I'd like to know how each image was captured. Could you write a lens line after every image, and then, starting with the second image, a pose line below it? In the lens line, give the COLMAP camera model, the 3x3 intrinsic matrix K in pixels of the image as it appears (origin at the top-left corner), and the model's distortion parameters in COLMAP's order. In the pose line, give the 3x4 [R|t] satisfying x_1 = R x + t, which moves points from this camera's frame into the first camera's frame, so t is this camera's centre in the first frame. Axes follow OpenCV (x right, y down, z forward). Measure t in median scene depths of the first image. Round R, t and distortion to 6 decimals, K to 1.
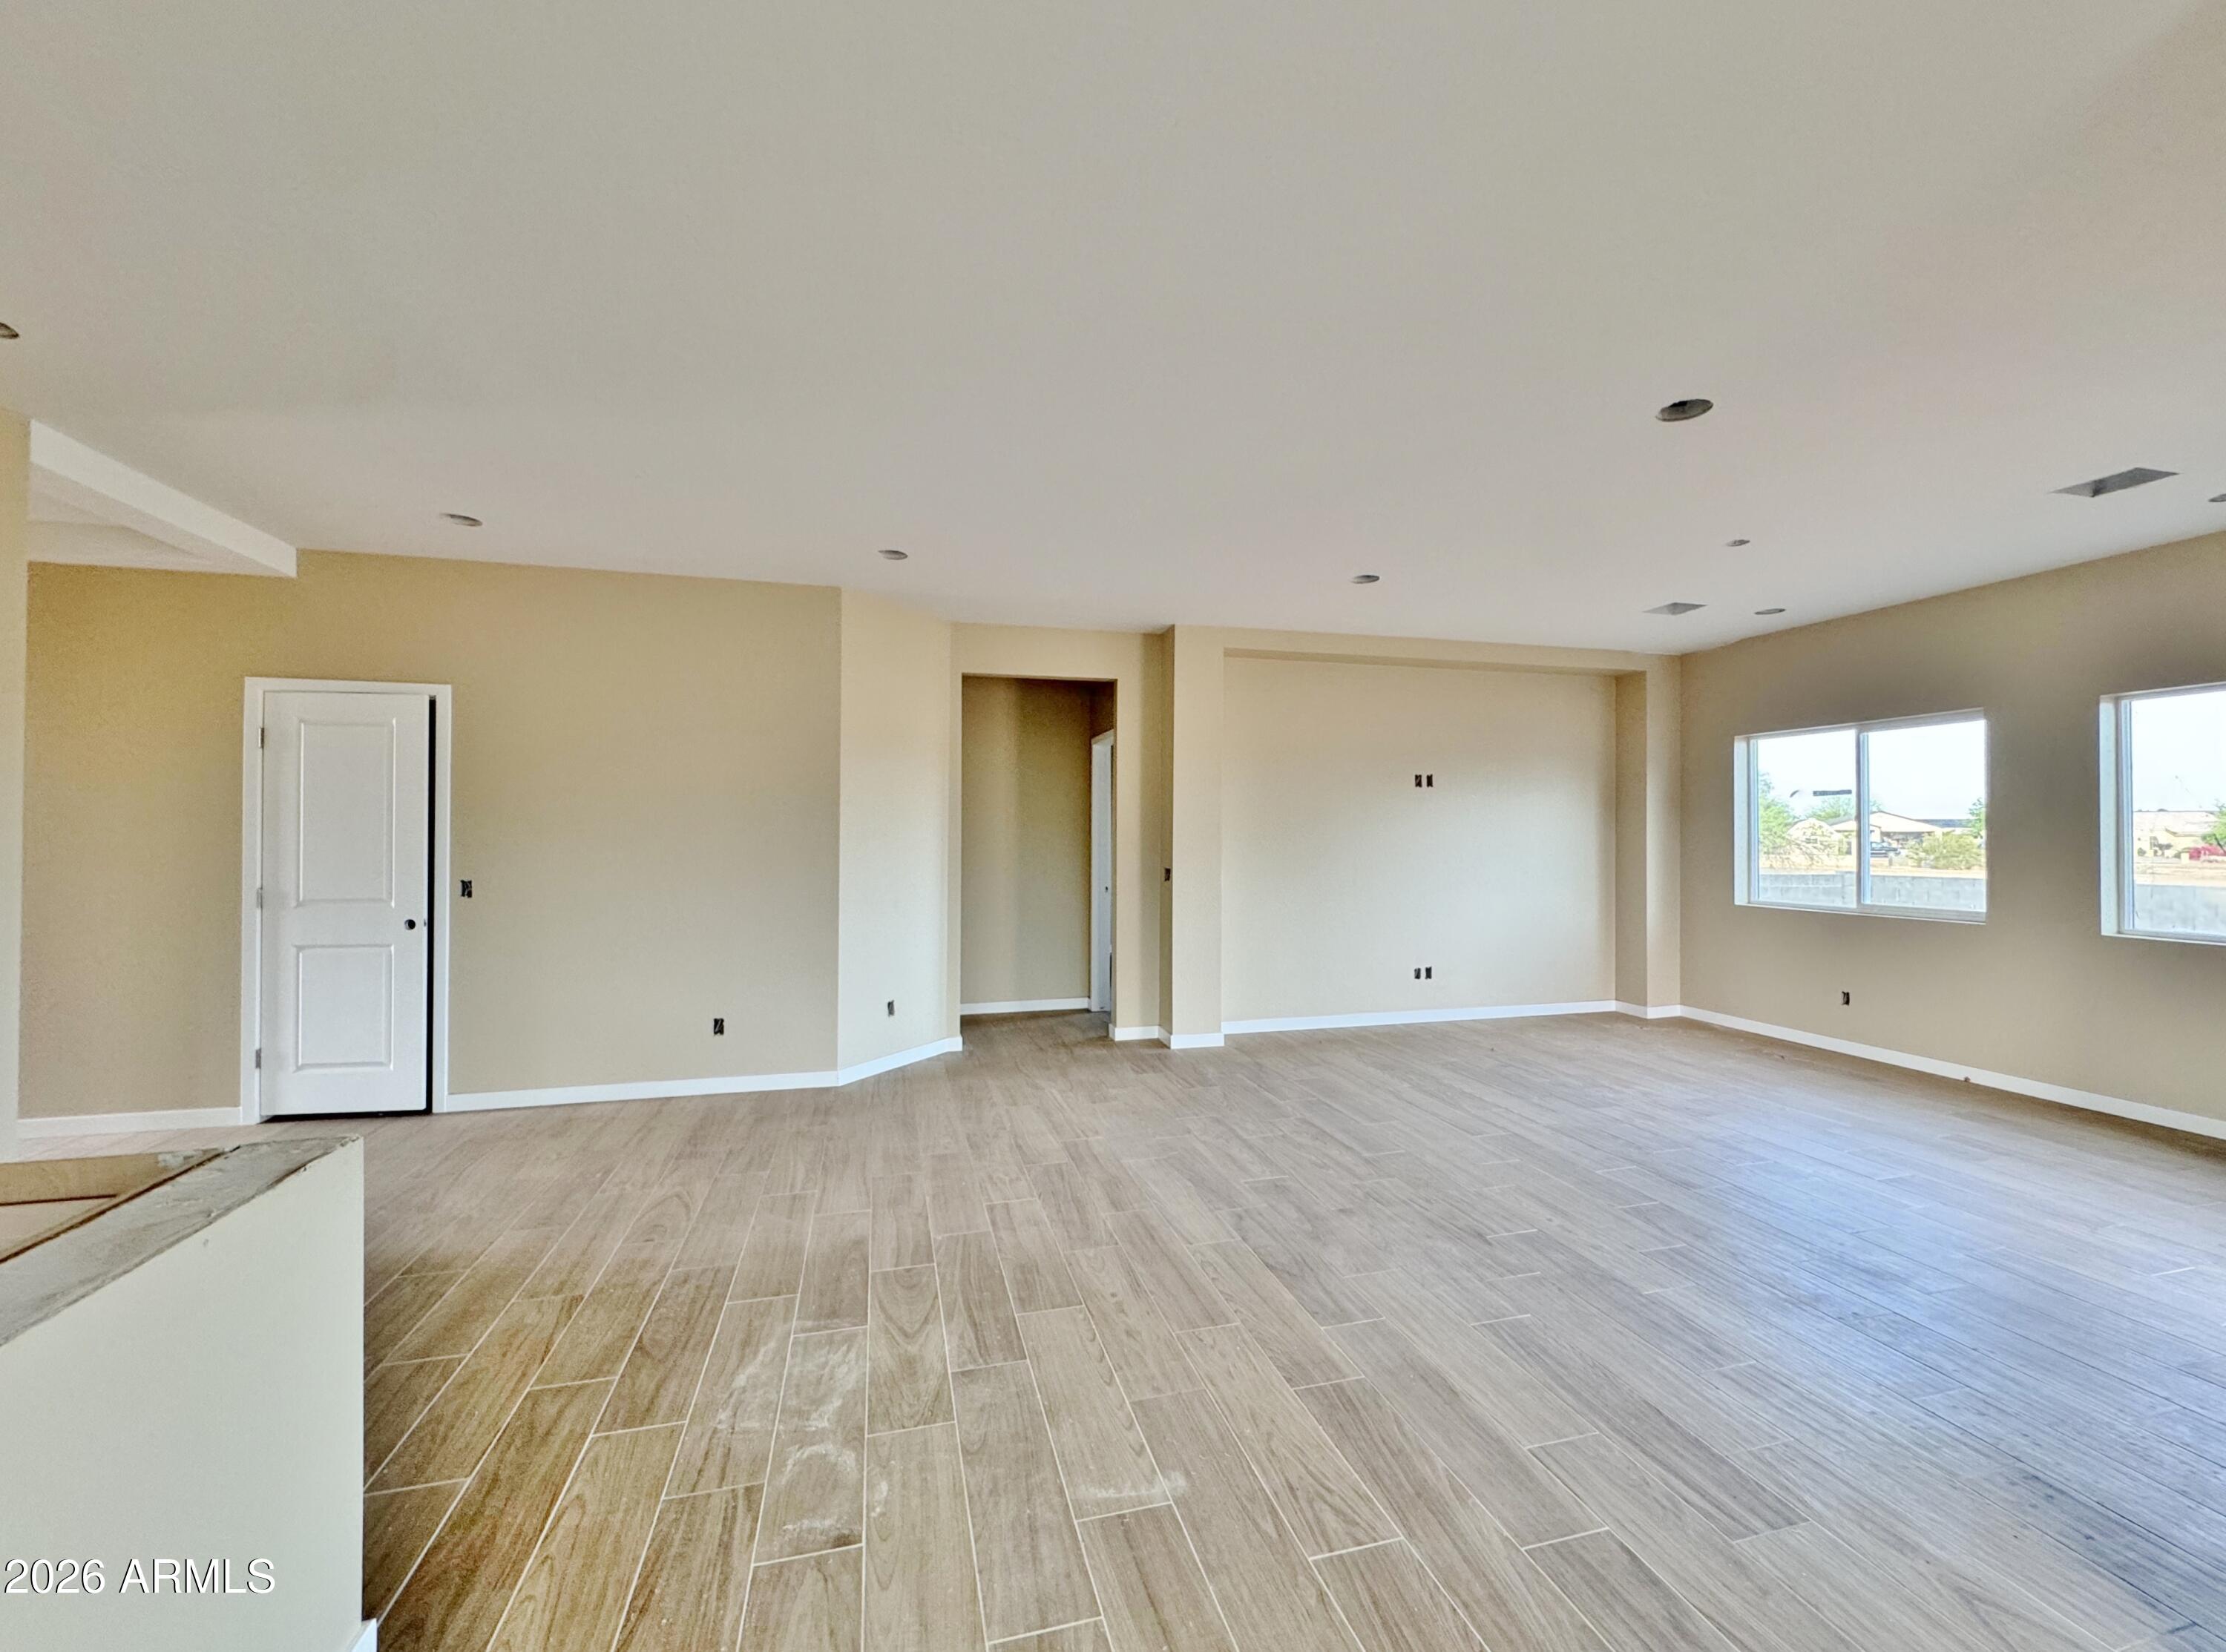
lens RADIAL K [[898.5, 0, 1120.2], [0, 898.5, 823.9], [0, 0, 1]] dist [-0.001735, -0.000468]
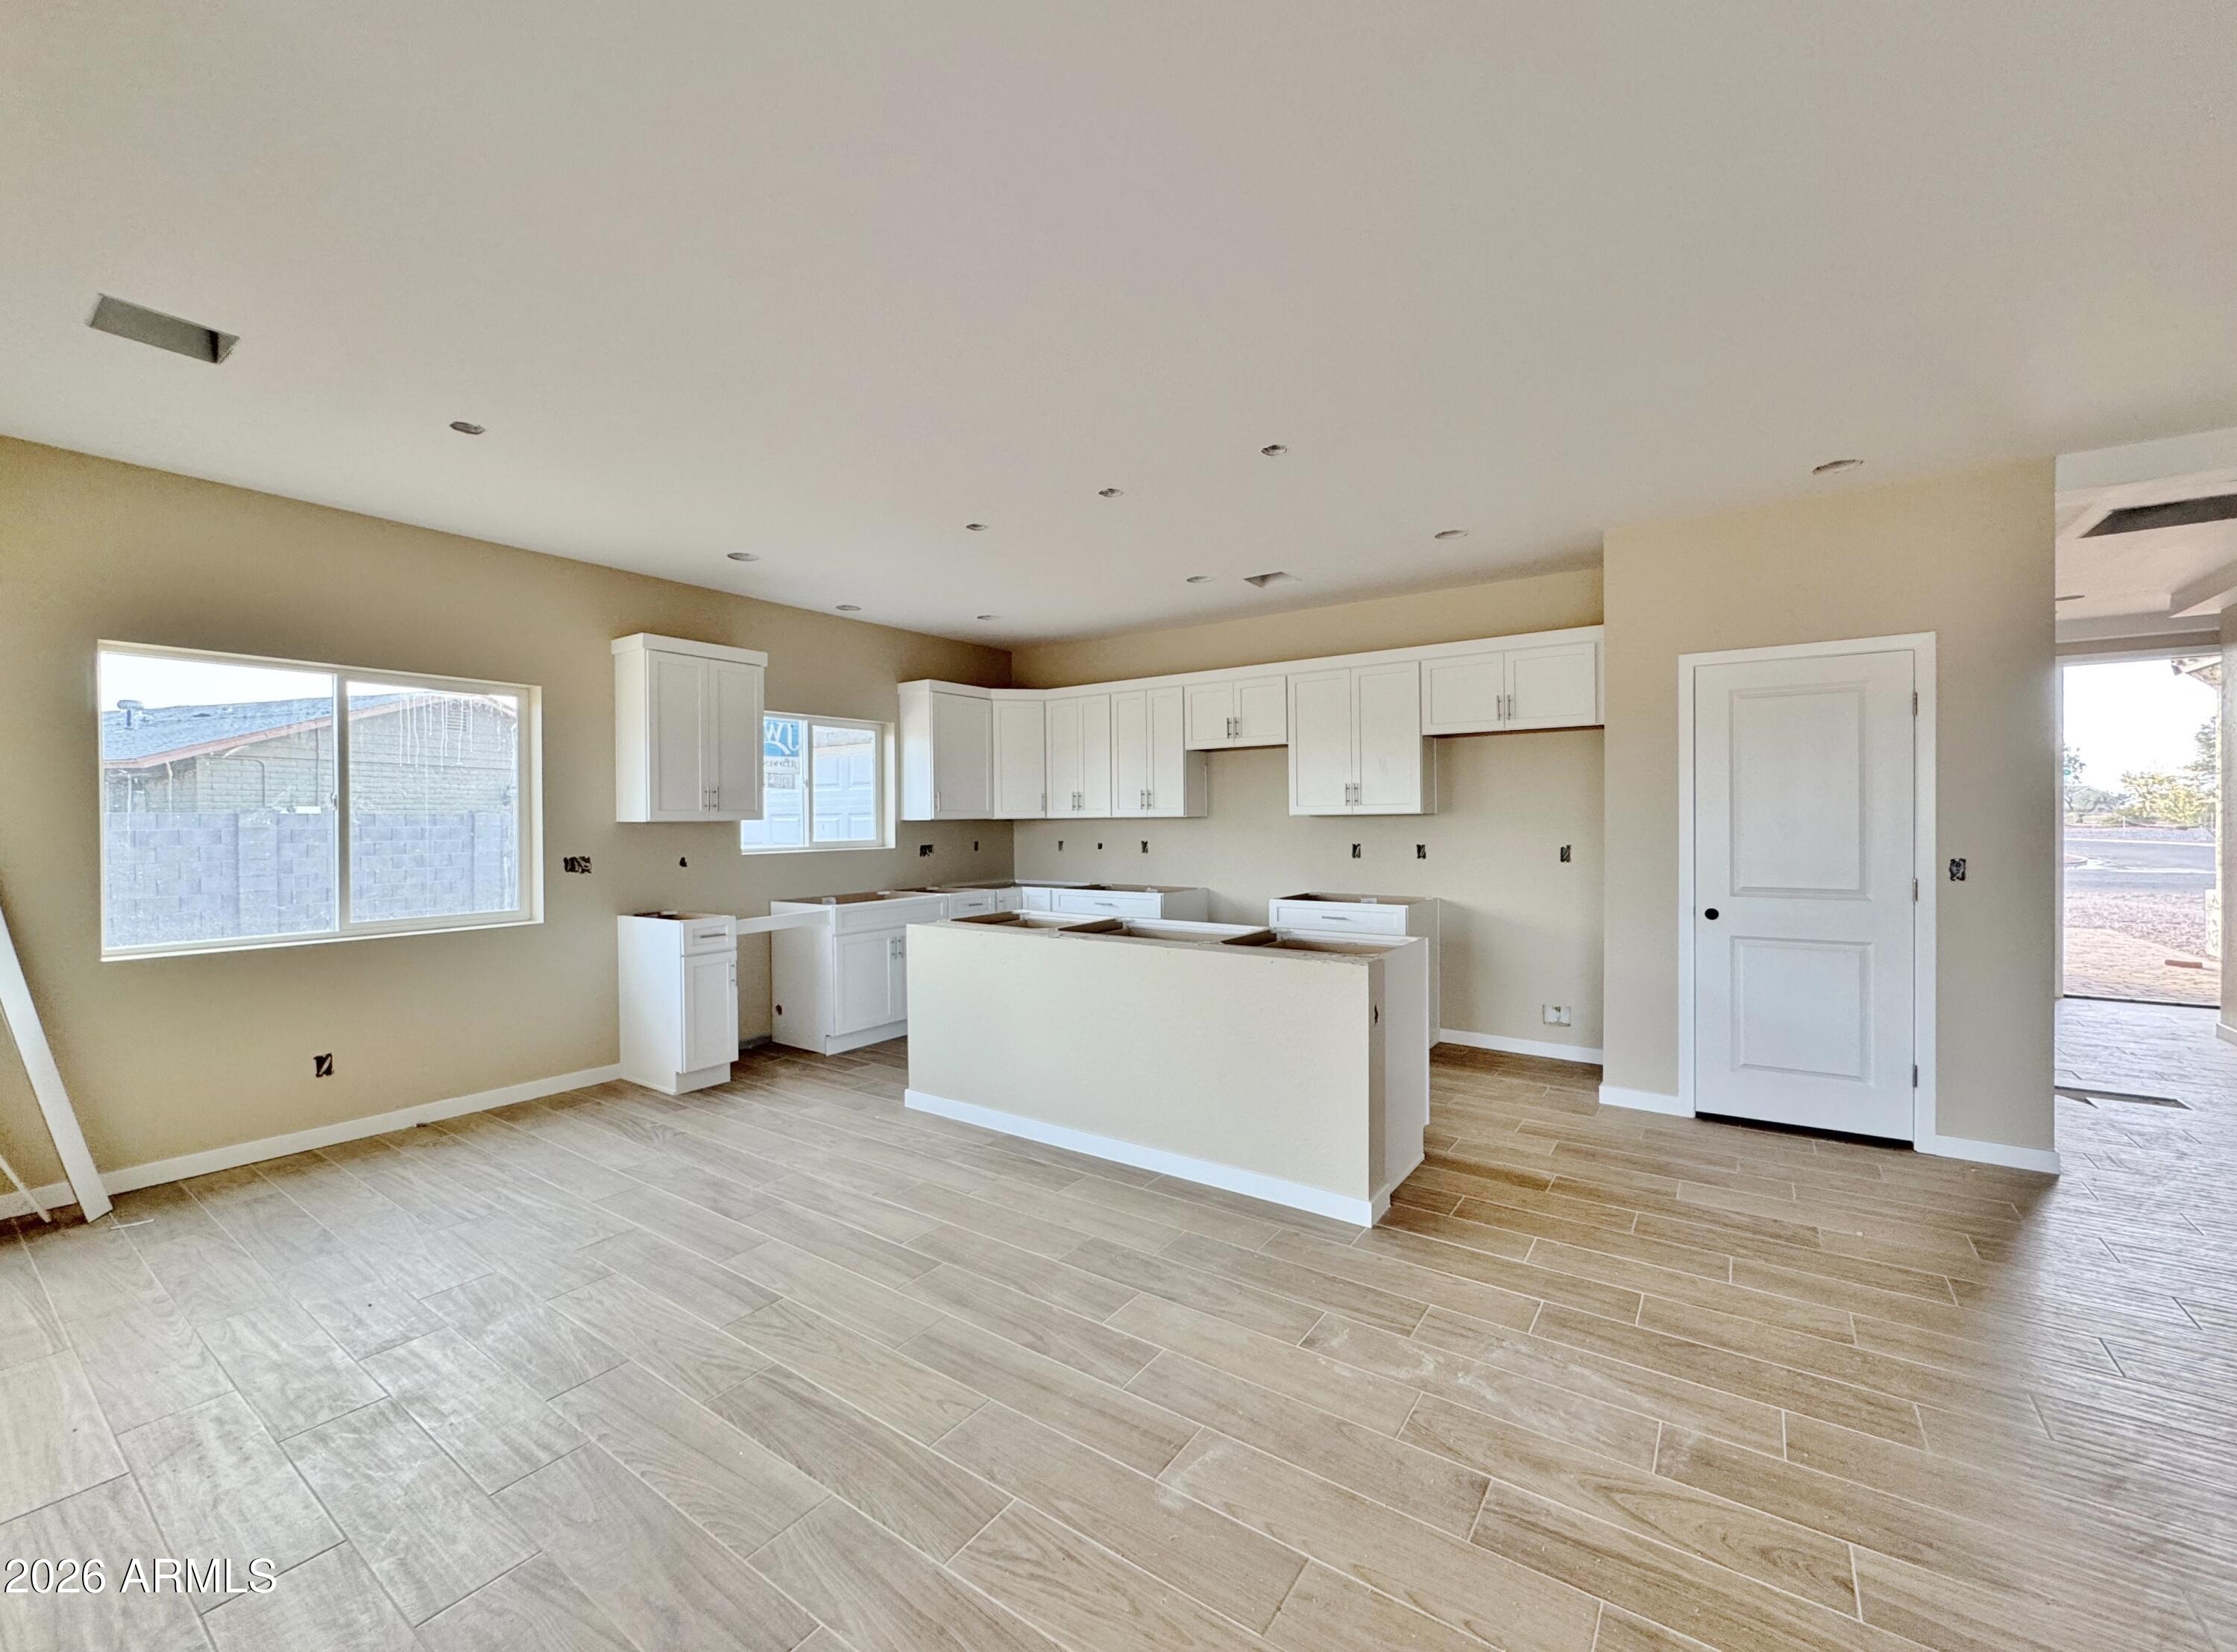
lens RADIAL K [[902.9, 0, 1125.7], [0, 902.9, 823.8], [0, 0, 1]] dist [-0.001735, -0.000468]
pose [[-0.762689, 0.007051, -0.646727, 0.453116], [0.014242, 0.999881, -0.005894, 0.009574], [0.646609, -0.013706, -0.762698, 1.082199]]
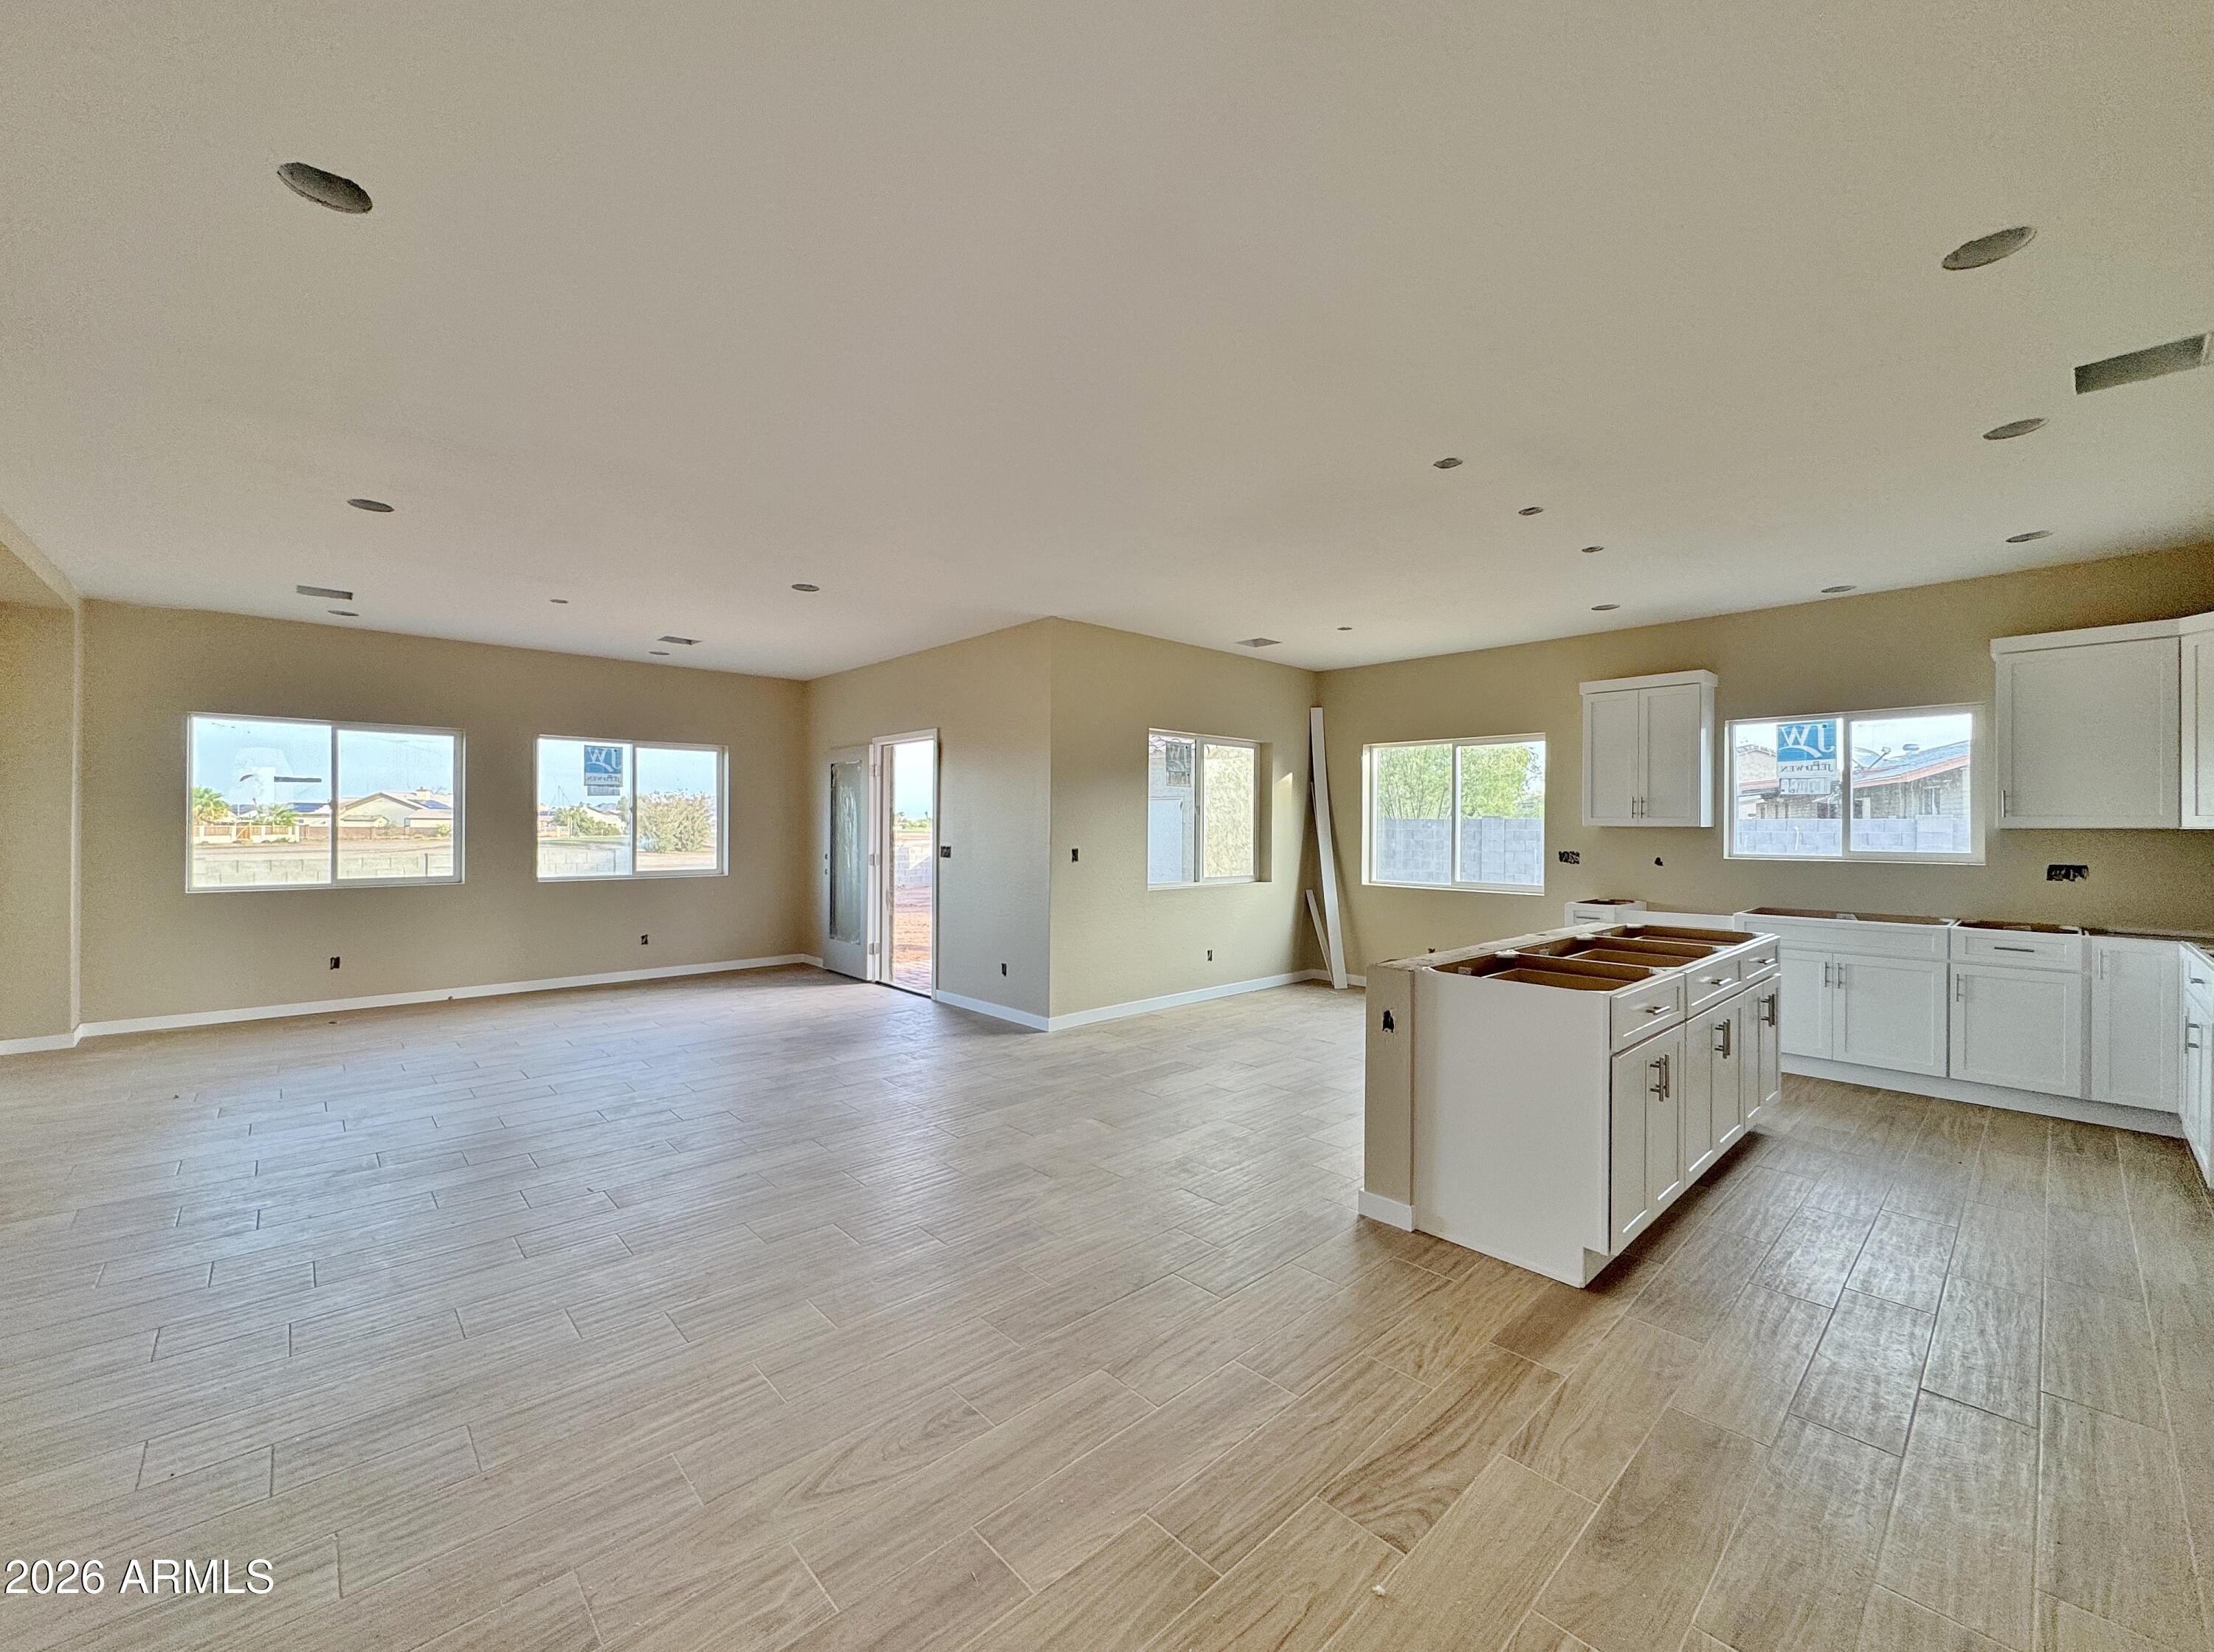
lens RADIAL K [[884.0, 0, 1107.0], [0, 884.0, 826.0], [0, 0, 1]] dist [-0.001514, -0.000267]
pose [[-0.471050, -0.006784, 0.882080, -1.187466], [-0.019445, 0.999807, -0.002694, 0.010372], [-0.881892, -0.018421, -0.471091, 1.247054]]
